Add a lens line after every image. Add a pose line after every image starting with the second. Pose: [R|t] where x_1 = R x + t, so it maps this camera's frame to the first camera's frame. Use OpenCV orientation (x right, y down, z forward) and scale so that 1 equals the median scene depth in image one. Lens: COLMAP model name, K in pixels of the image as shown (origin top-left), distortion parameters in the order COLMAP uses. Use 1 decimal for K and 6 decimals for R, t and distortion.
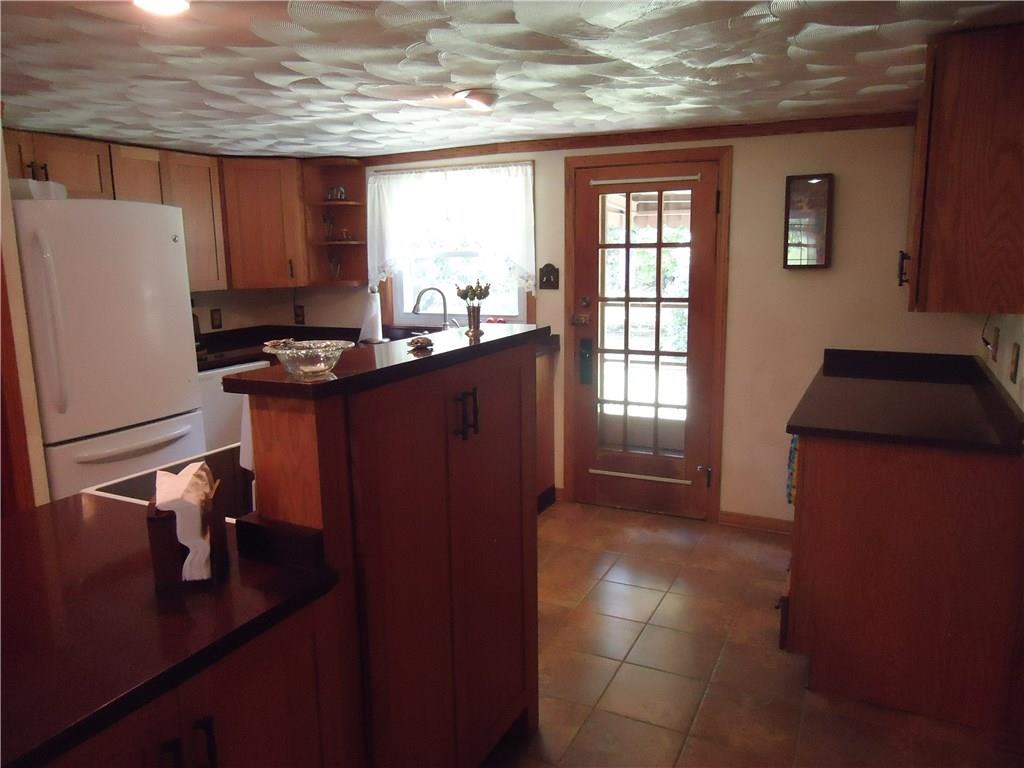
lens RADIAL K [[749.8, 0, 510.0], [0, 749.8, 389.7], [0, 0, 1]] dist [-0.002080, 0.004853]
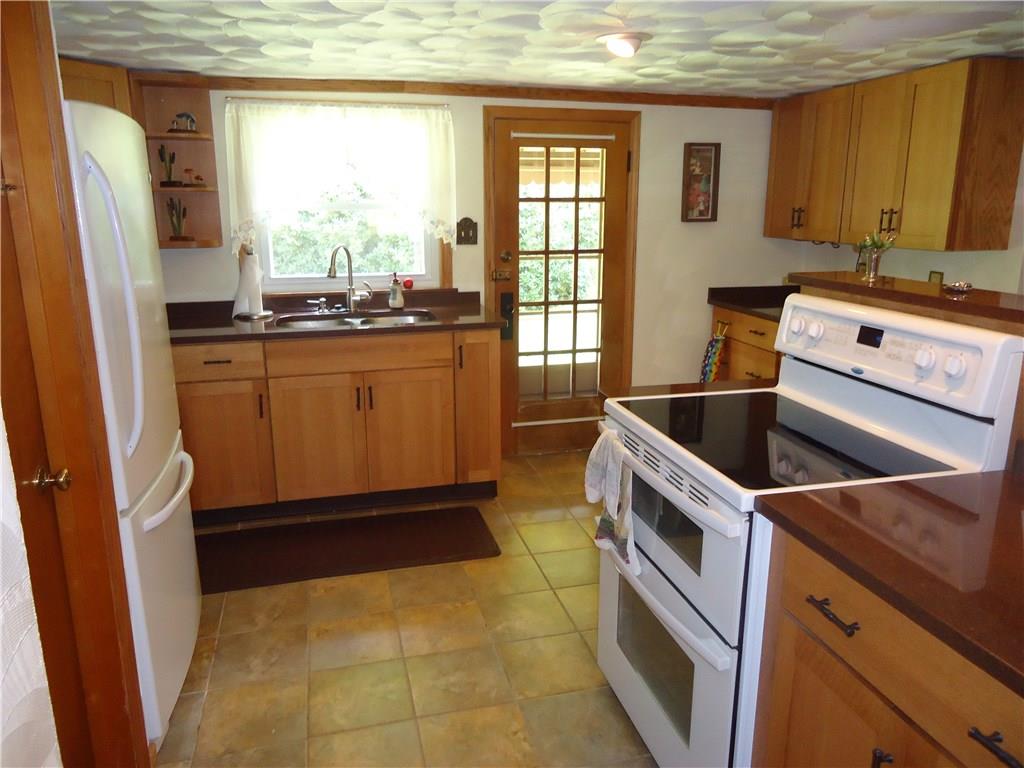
lens RADIAL K [[749.8, 0, 513.6], [0, 749.8, 376.8], [0, 0, 1]] dist [-0.002080, 0.004853]
pose [[0.747717, -0.135957, 0.649950, -0.566045], [0.110240, 0.990648, 0.080401, -0.038647], [-0.654802, 0.011534, 0.755712, 0.251851]]
